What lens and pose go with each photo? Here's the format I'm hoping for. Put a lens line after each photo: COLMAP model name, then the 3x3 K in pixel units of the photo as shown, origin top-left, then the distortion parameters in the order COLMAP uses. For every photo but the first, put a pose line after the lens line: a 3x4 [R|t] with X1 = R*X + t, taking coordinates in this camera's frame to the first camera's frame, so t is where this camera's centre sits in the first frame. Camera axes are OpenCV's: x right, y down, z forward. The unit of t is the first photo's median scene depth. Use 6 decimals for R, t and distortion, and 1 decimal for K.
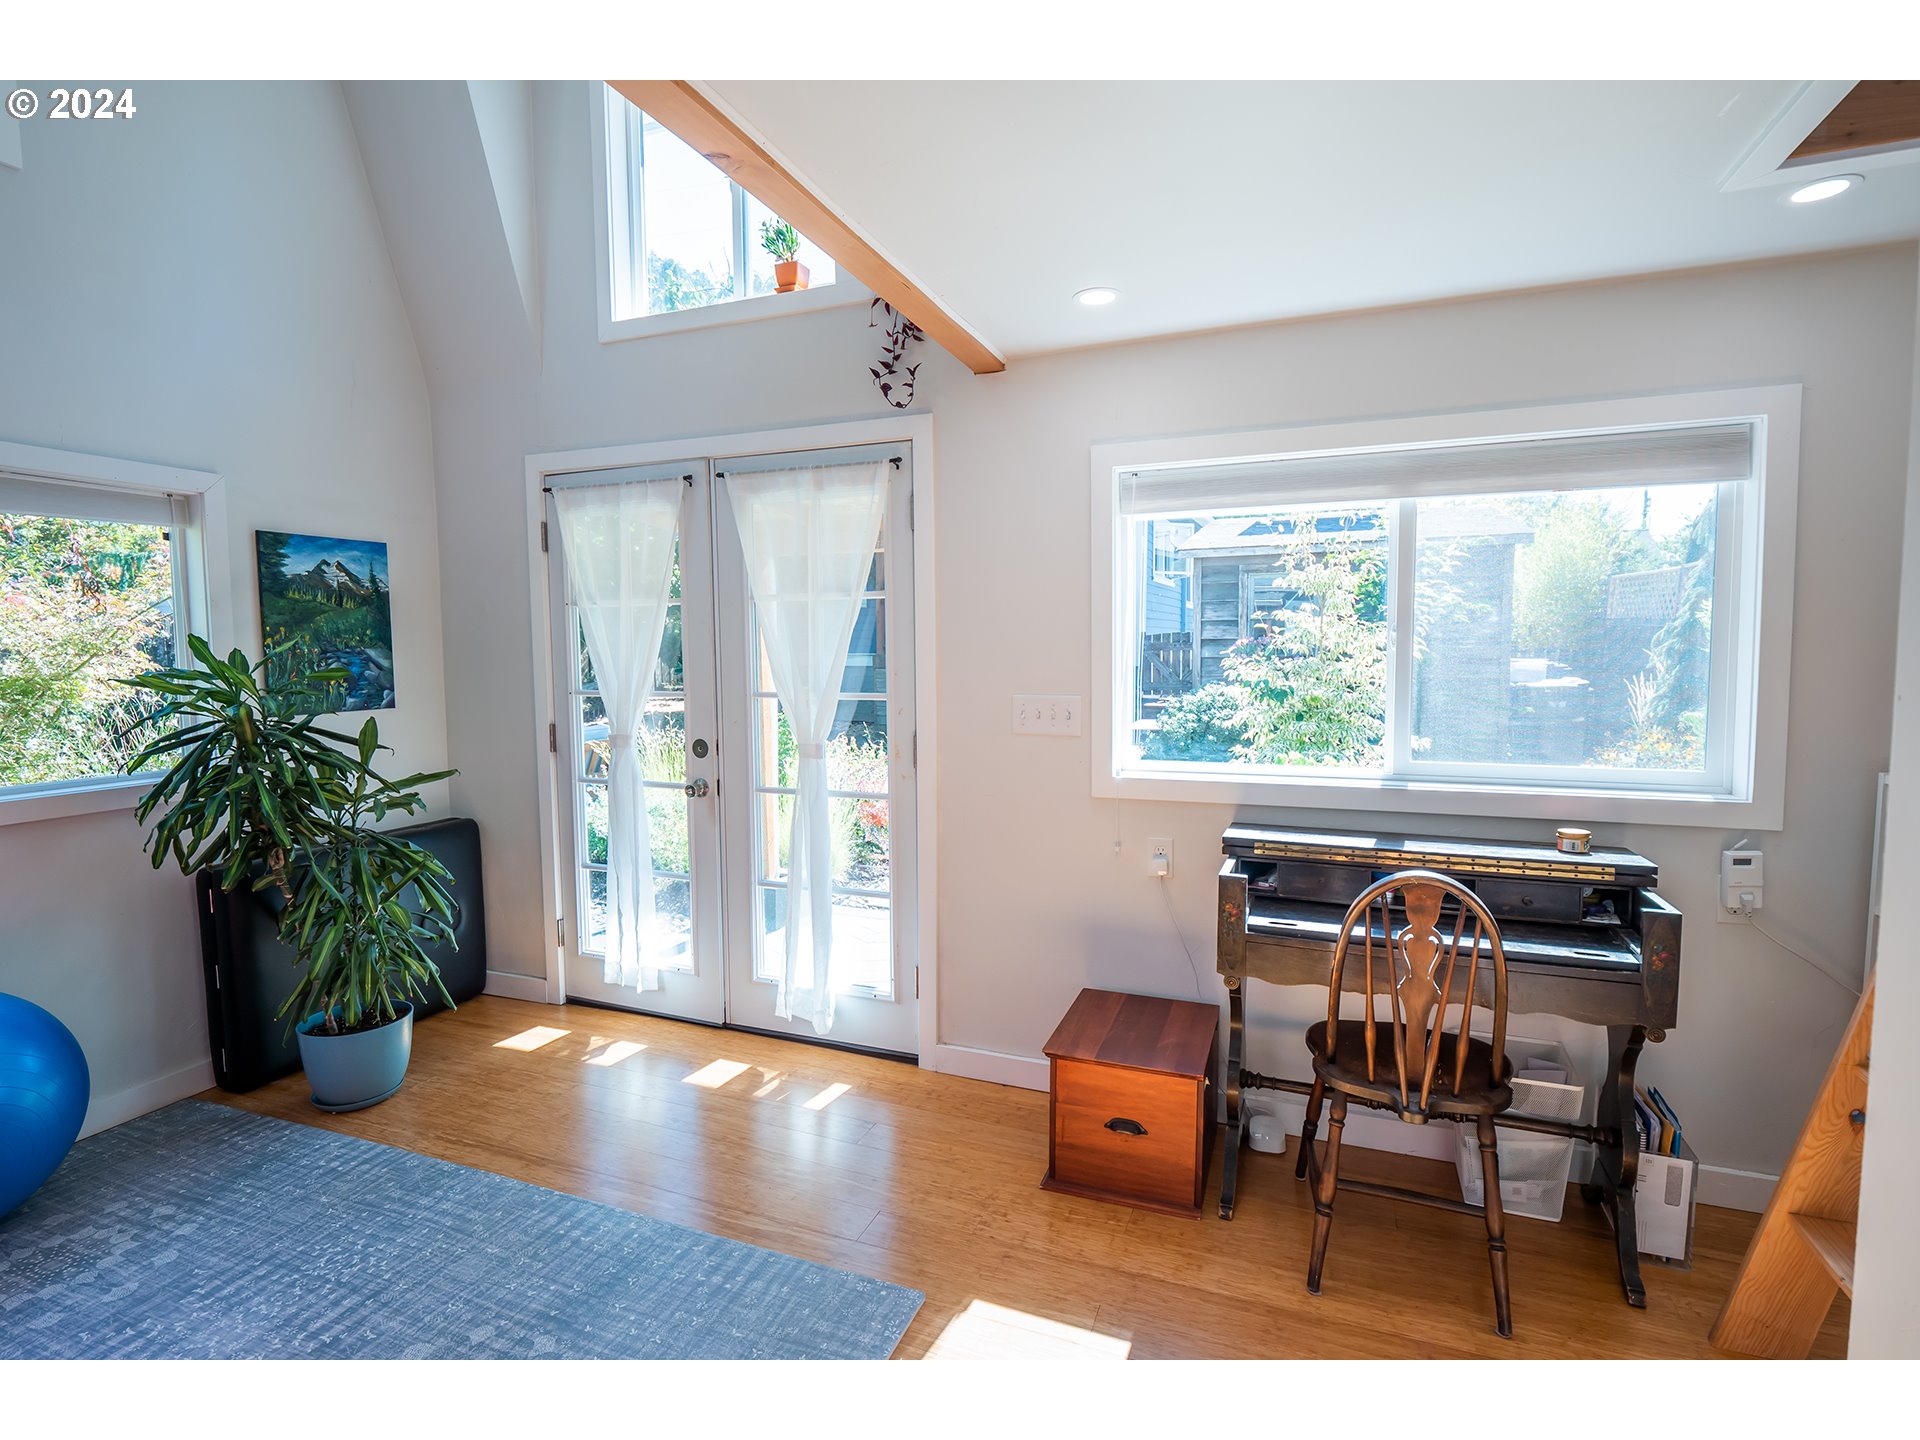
lens RADIAL K [[935.7, 0, 942.3], [0, 935.7, 716.6], [0, 0, 1]] dist [-0.007250, -0.001242]
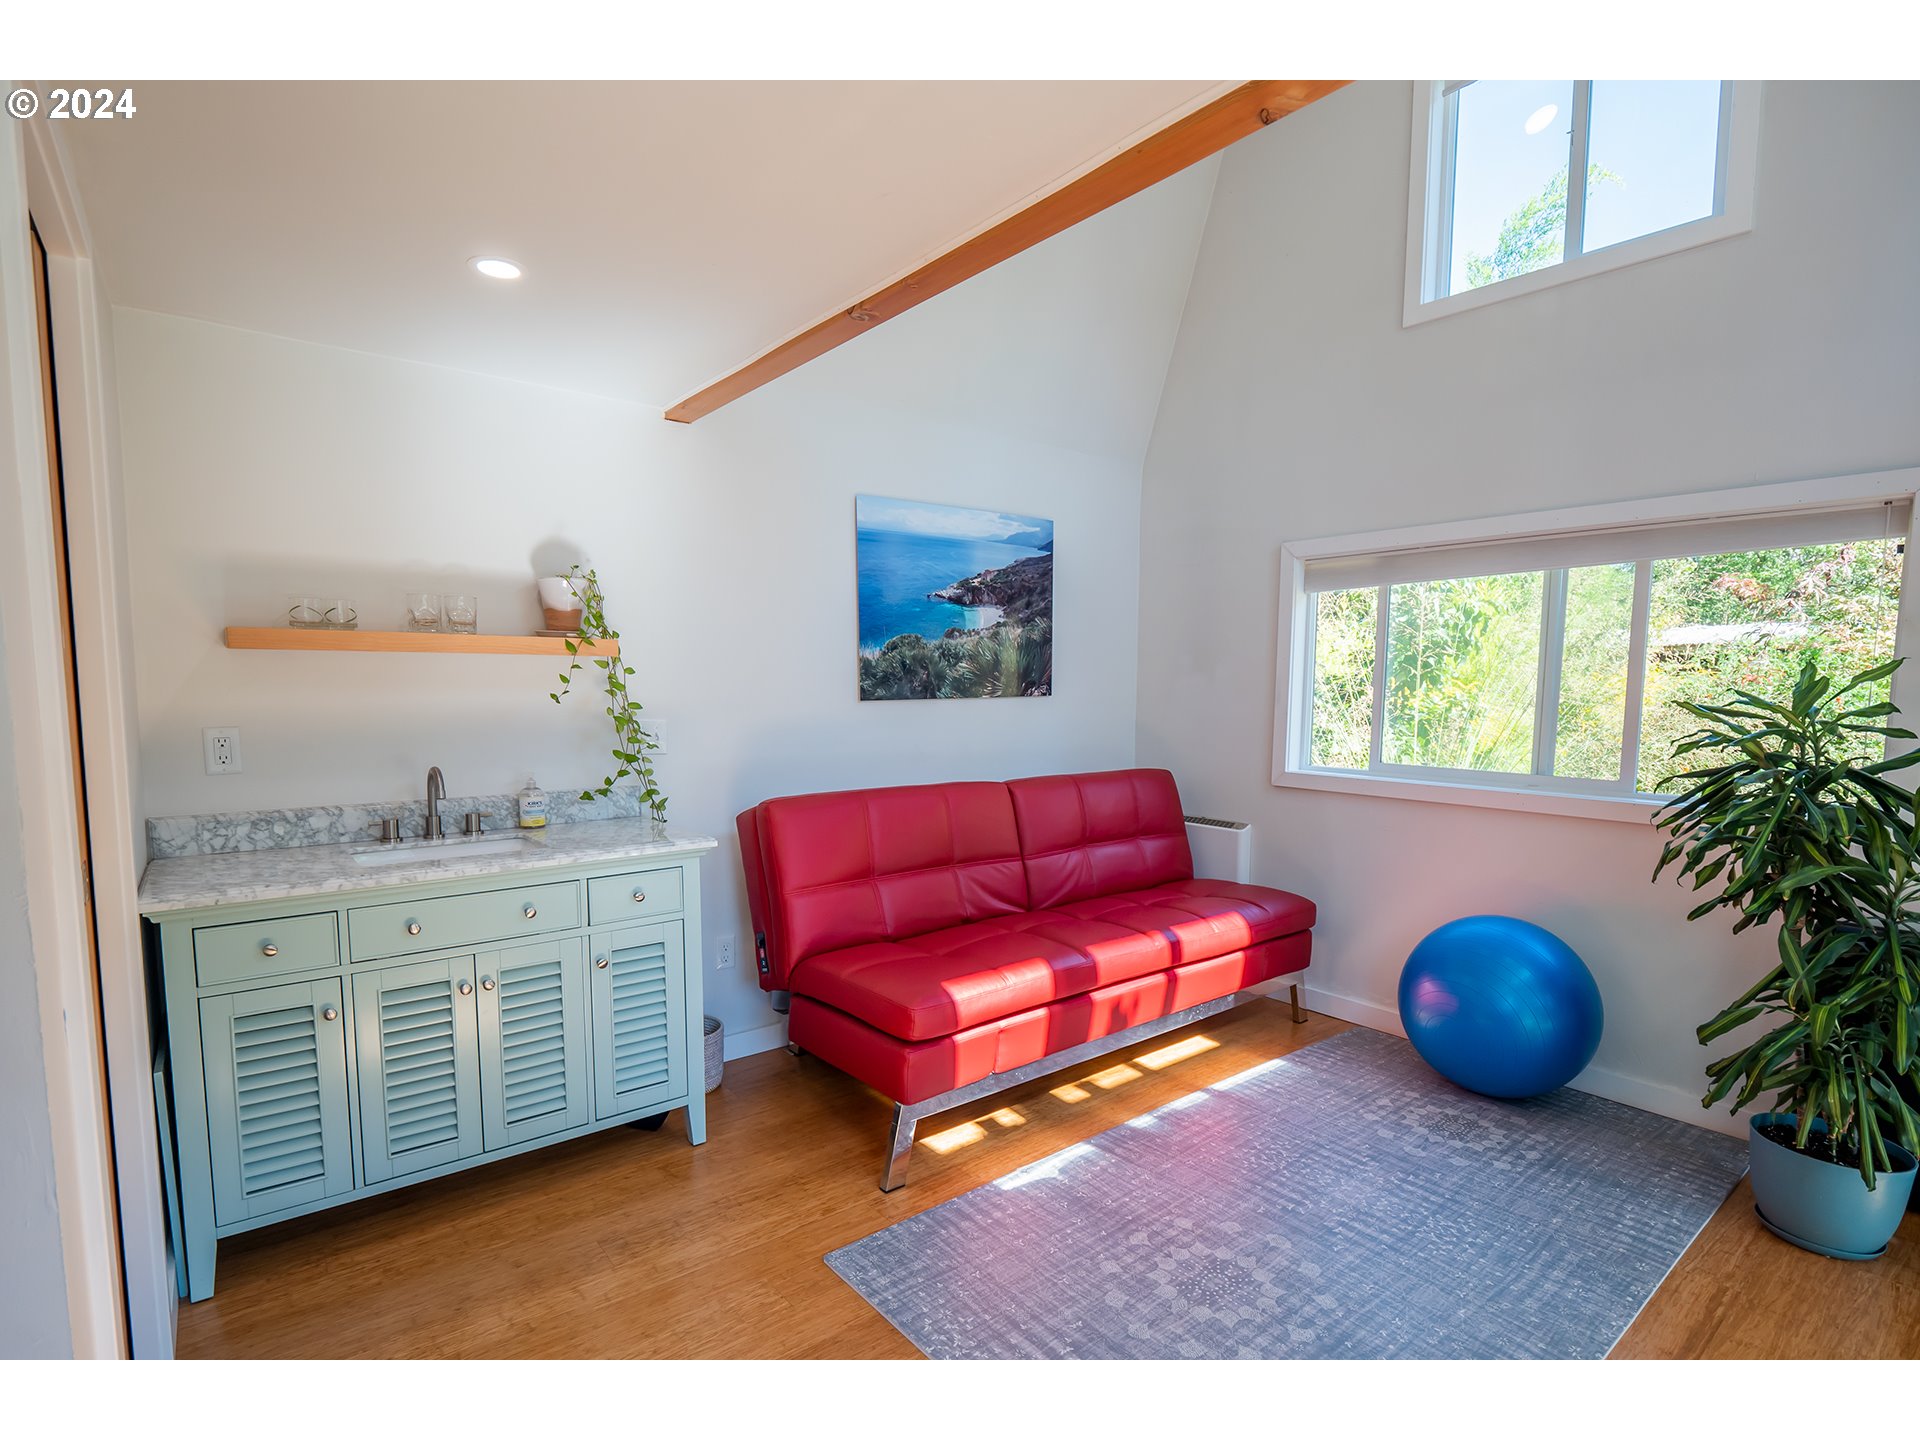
lens RADIAL K [[935.7, 0, 935.8], [0, 935.7, 775.7], [0, 0, 1]] dist [-0.007250, -0.001242]
pose [[-0.501529, 0.097017, -0.859684, 0.383789], [-0.062711, 0.987002, 0.147970, -0.052683], [0.862865, 0.128122, -0.488926, 0.649849]]
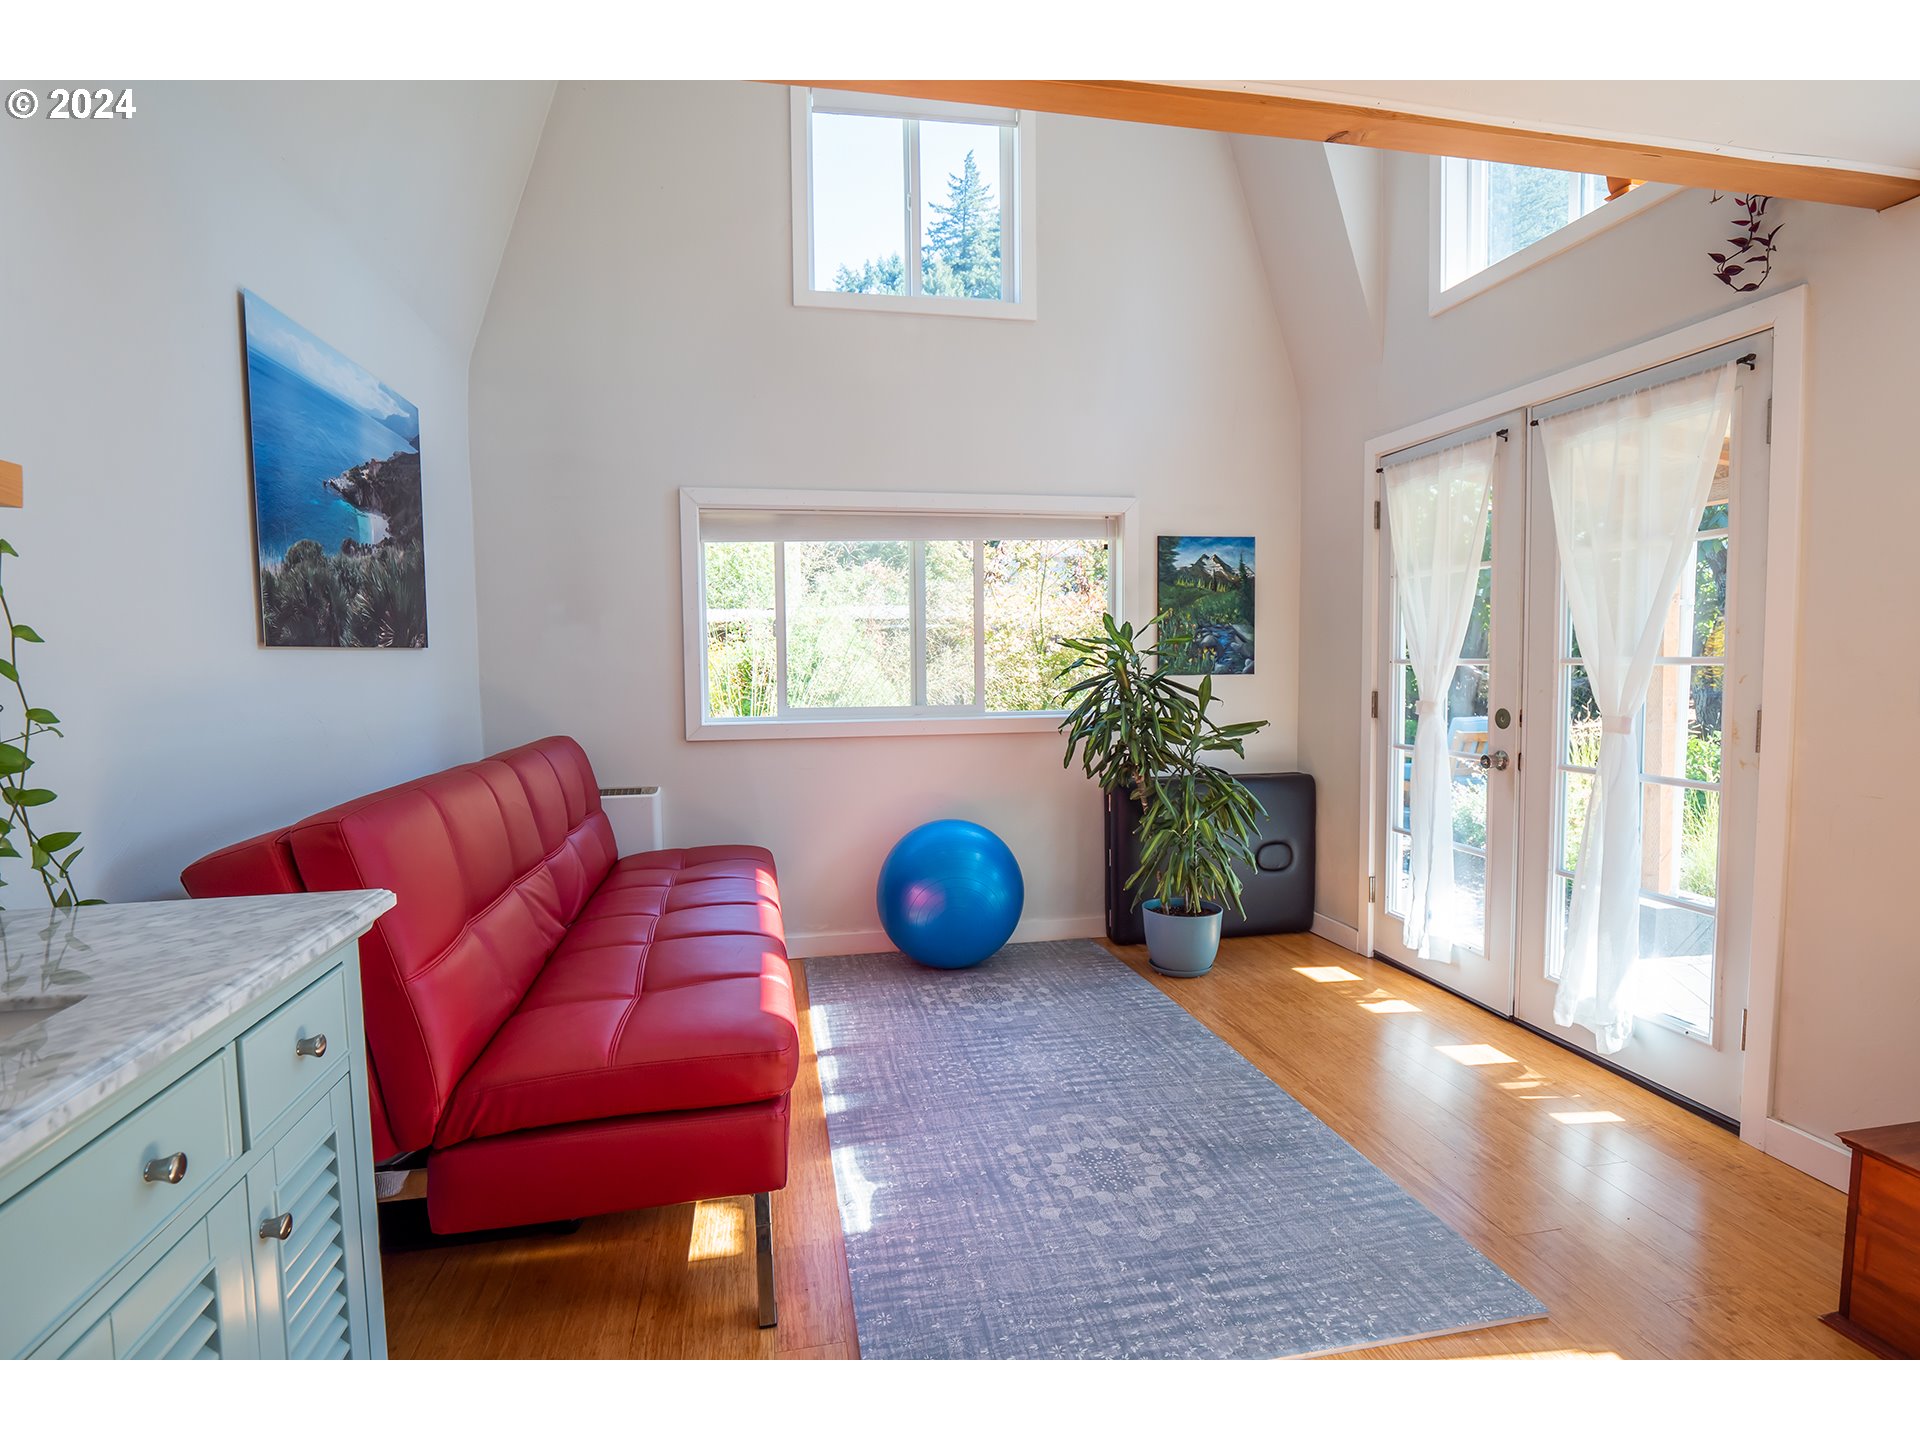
lens RADIAL K [[935.7, 0, 946.5], [0, 935.7, 721.1], [0, 0, 1]] dist [-0.007250, -0.001242]
pose [[0.545252, 0.056728, -0.836351, 0.244838], [-0.055823, 0.997950, 0.031296, 0.041963], [0.836411, 0.029624, 0.547301, 0.014863]]
